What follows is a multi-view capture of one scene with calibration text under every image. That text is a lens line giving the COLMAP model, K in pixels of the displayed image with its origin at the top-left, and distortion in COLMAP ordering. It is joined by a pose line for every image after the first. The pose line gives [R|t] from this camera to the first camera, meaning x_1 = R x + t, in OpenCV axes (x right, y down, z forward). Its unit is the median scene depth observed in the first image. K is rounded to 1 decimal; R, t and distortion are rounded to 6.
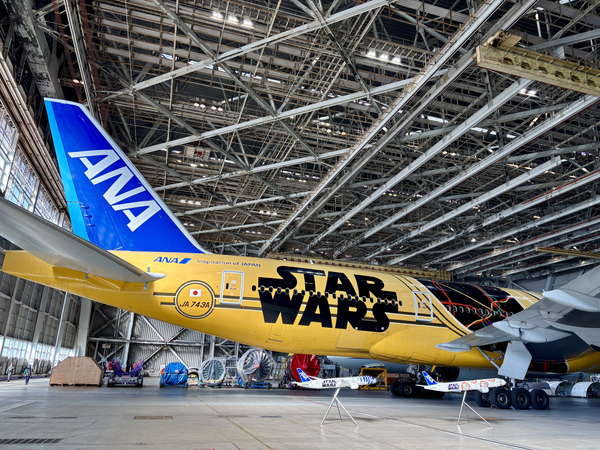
lens RADIAL K [[453.8, 0, 300.0], [0, 453.8, 225.0], [0, 0, 1]] dist [0.063474, -0.082686]
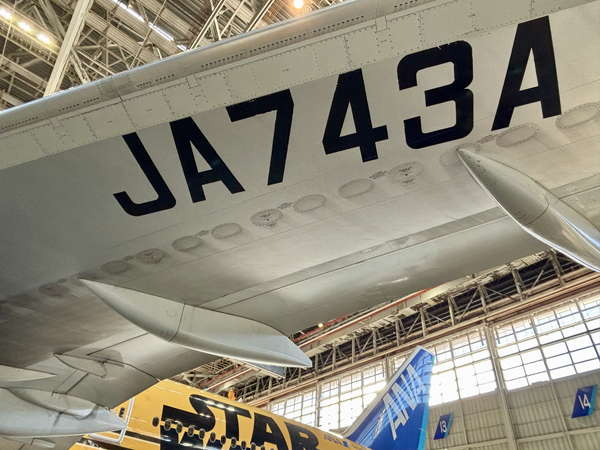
lens RADIAL K [[398.6, 0, 300.0], [0, 398.6, 225.0], [0, 0, 1]] dist [0.003723, -0.036186]
pose [[0.921206, 0.273471, 0.276756, -0.130971], [-0.149353, 0.905371, -0.397489, 0.072368], [-0.359268, 0.324835, 0.874876, 0.308573]]
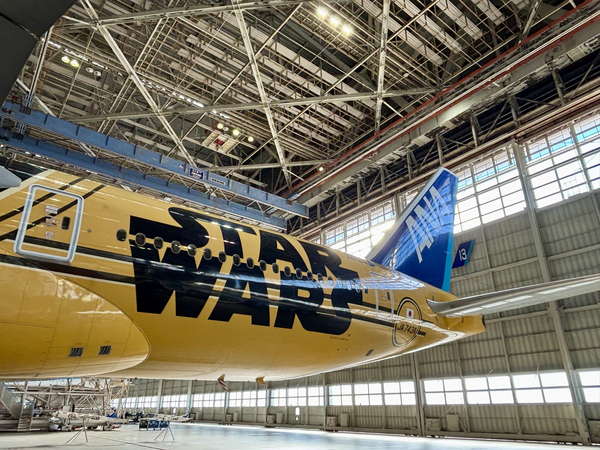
lens RADIAL K [[408.5, 0, 300.0], [0, 408.5, 225.0], [0, 0, 1]] dist [0.003957, -0.063698]
pose [[0.929265, 0.095812, 0.356773, -0.073659], [-0.066314, 0.993357, -0.094044, 0.141225], [-0.363414, 0.063732, 0.929445, 0.502546]]
